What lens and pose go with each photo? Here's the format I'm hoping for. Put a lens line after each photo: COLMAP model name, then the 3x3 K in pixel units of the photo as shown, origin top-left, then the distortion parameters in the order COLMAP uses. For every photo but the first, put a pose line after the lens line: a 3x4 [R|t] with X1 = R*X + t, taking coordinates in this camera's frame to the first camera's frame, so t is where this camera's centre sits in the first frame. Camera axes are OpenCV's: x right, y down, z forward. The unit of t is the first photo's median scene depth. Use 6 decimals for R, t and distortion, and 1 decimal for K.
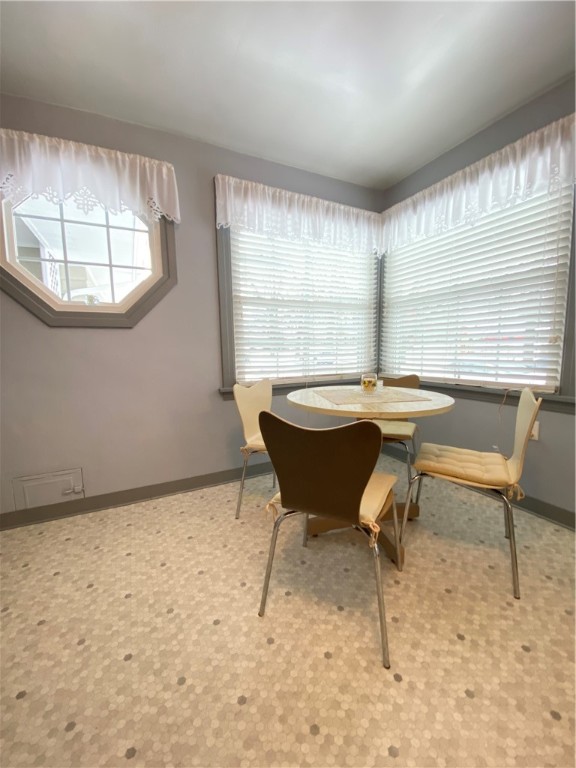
lens RADIAL K [[309.4, 0, 287.5], [0, 309.4, 385.5], [0, 0, 1]] dist [0.010417, -0.015441]
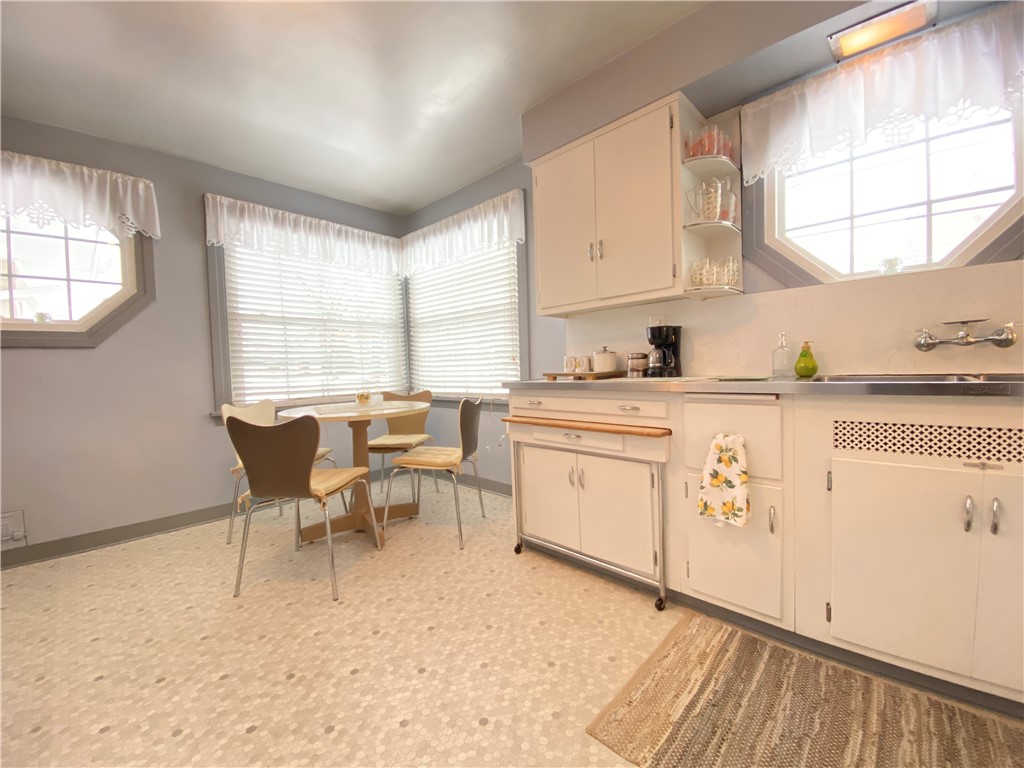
lens RADIAL K [[412.5, 0, 511.9], [0, 412.5, 384.5], [0, 0, 1]] dist [0.010417, -0.015441]
pose [[0.939841, -0.026487, 0.340583, 0.225148], [0.054372, 0.995879, -0.072592, 0.072803], [-0.337256, 0.086743, 0.937408, -0.508650]]
